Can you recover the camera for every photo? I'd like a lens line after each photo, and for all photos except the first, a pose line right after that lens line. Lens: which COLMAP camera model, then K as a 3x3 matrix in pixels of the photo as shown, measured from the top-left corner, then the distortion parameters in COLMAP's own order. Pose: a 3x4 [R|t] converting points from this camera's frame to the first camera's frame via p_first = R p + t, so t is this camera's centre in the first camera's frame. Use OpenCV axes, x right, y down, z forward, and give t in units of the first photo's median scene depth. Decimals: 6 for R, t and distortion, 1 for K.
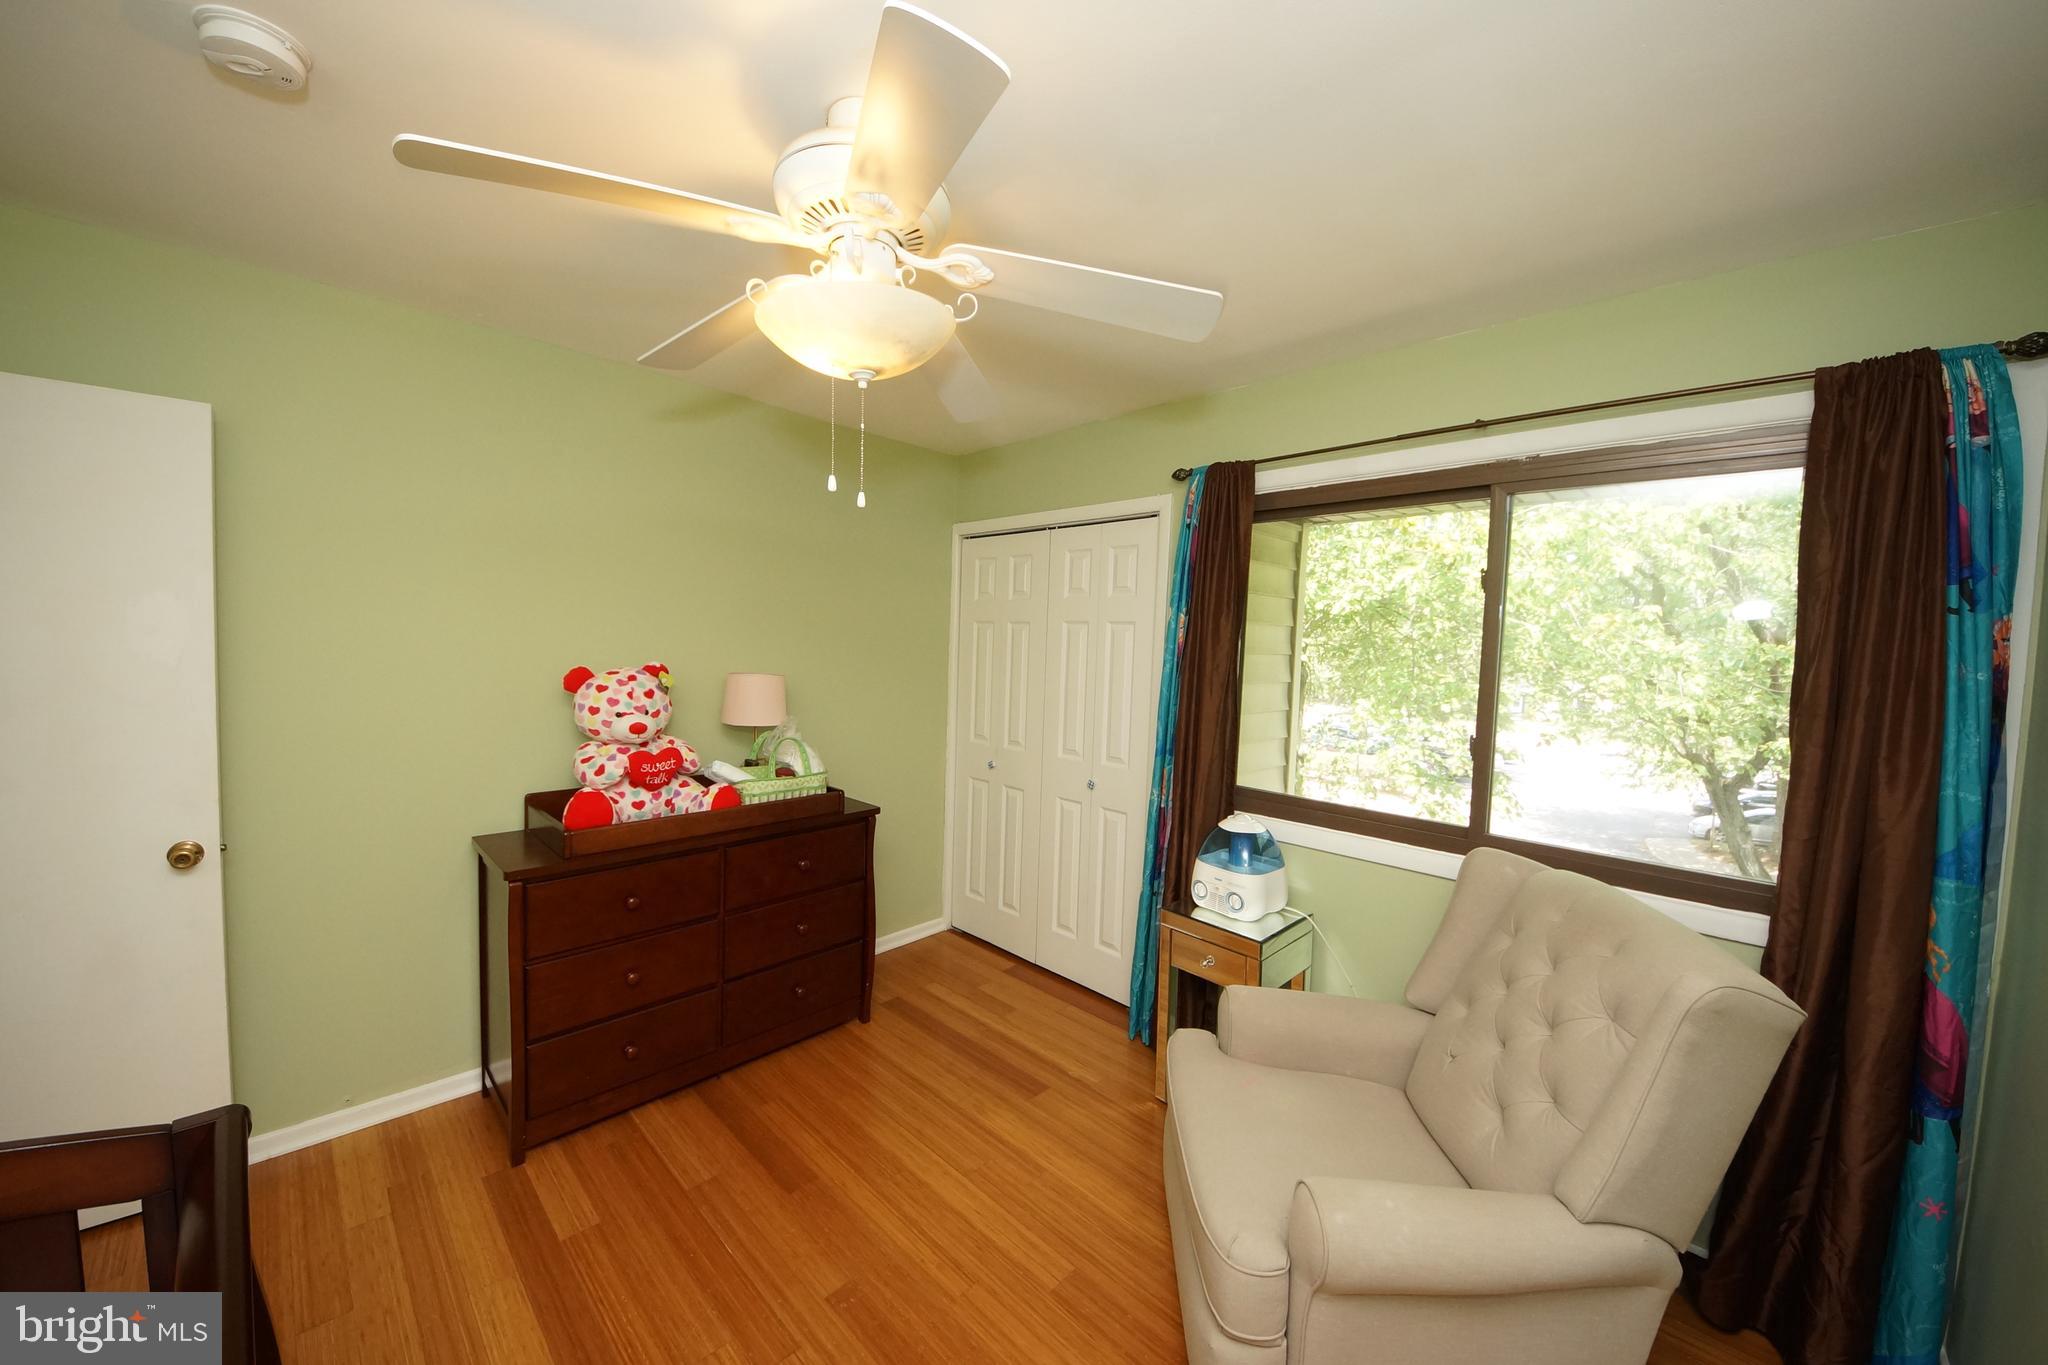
lens RADIAL K [[777.9, 0, 1026.0], [0, 777.9, 682.6], [0, 0, 1]] dist [0.015426, -0.009780]
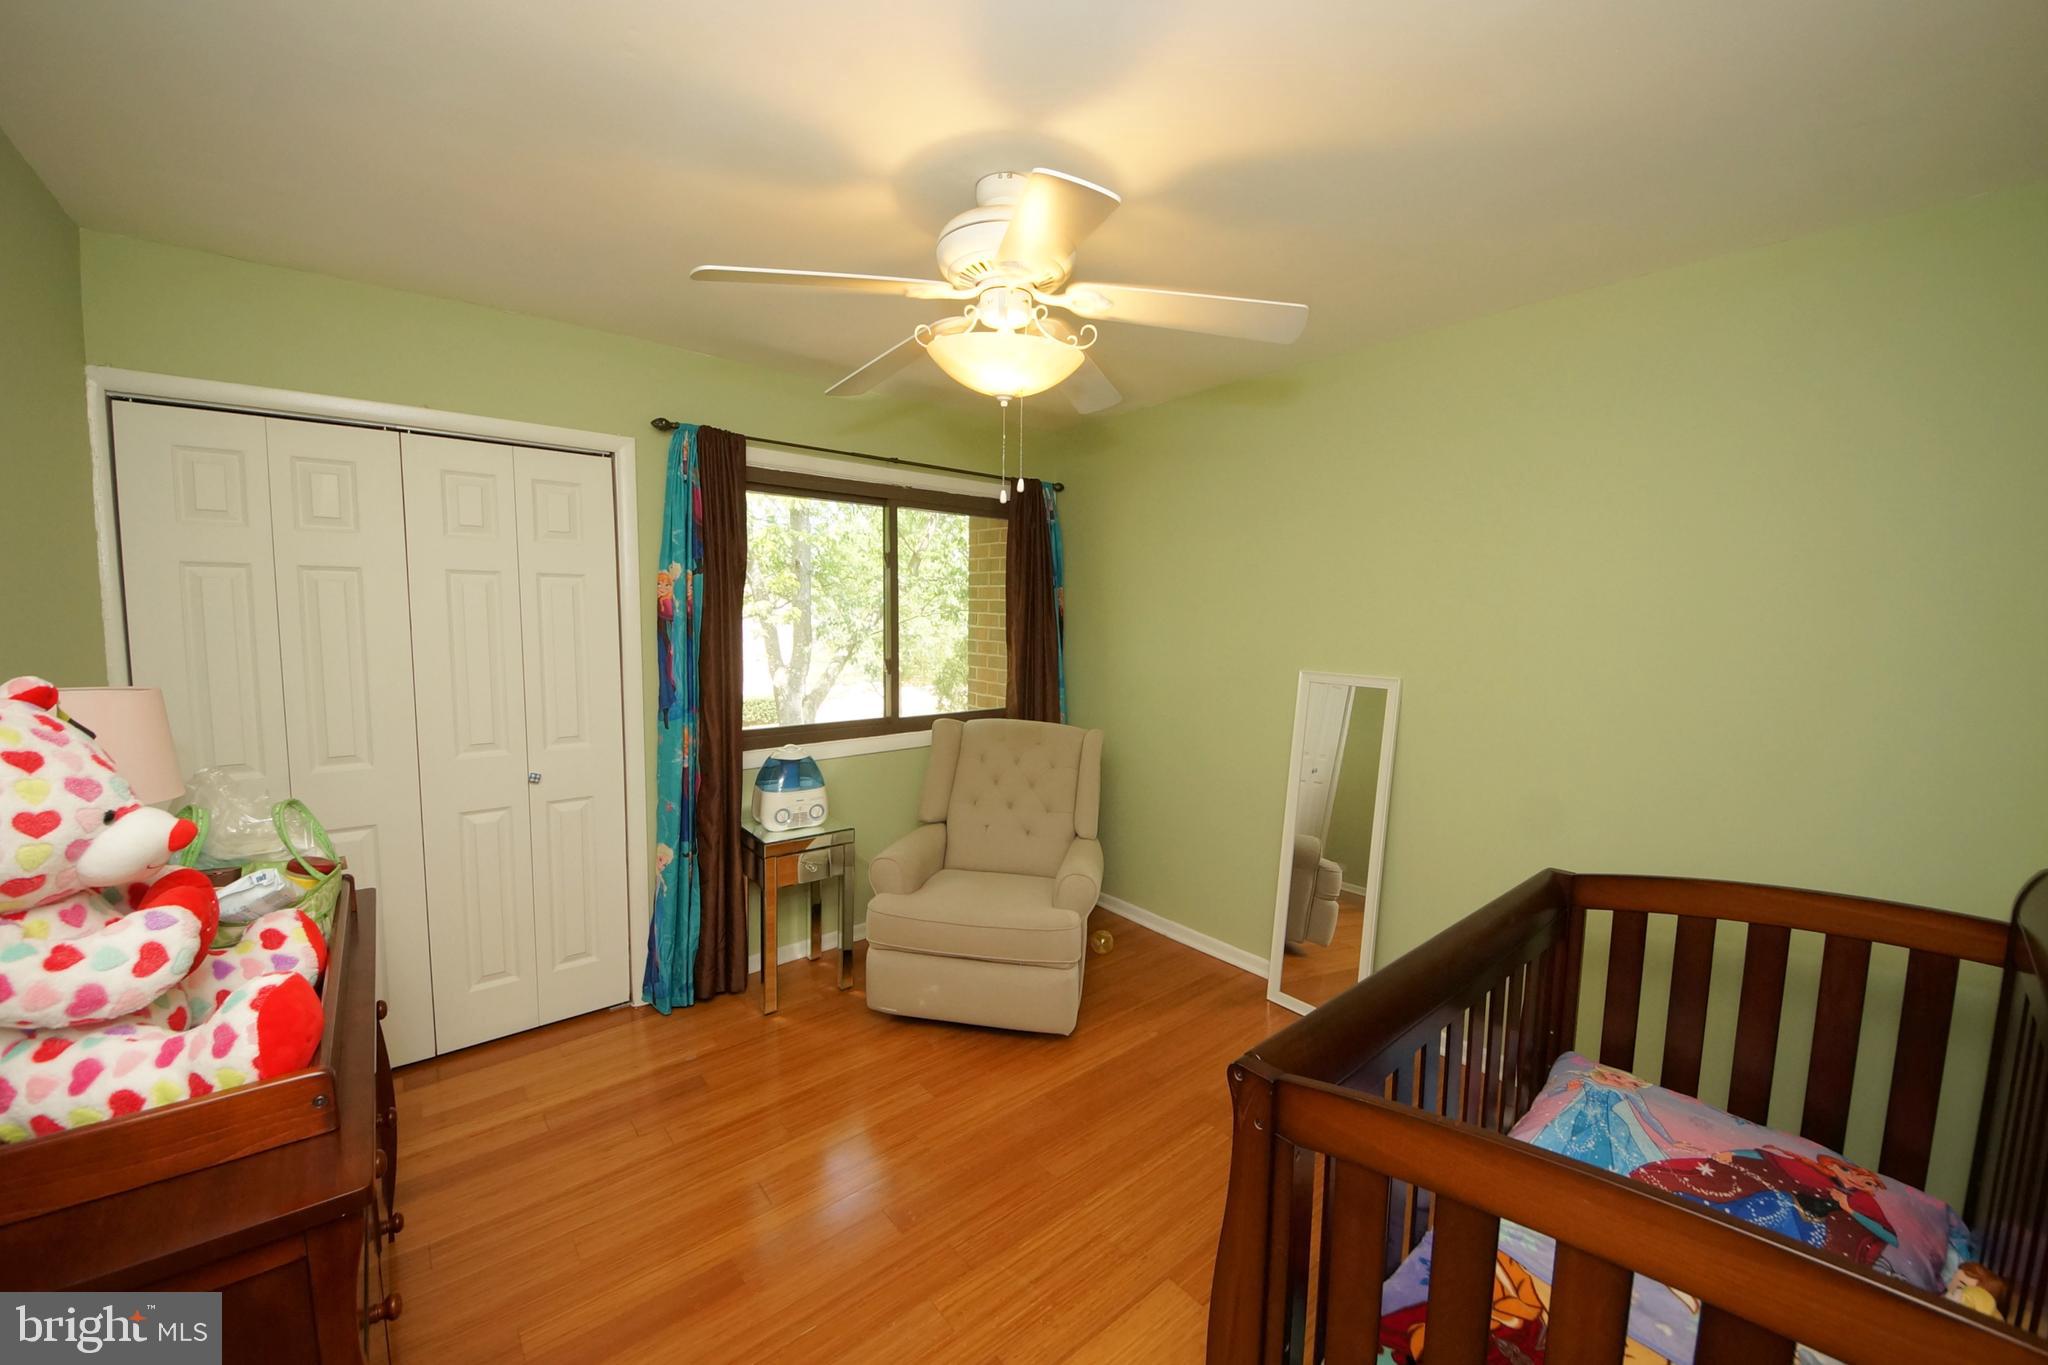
lens RADIAL K [[777.9, 0, 1026.0], [0, 777.9, 682.6], [0, 0, 1]] dist [0.015426, -0.009780]
pose [[0.065214, -0.115137, 0.991207, -0.831145], [0.043057, 0.992721, 0.112480, -0.042429], [-0.996942, 0.035343, 0.069697, 0.538720]]
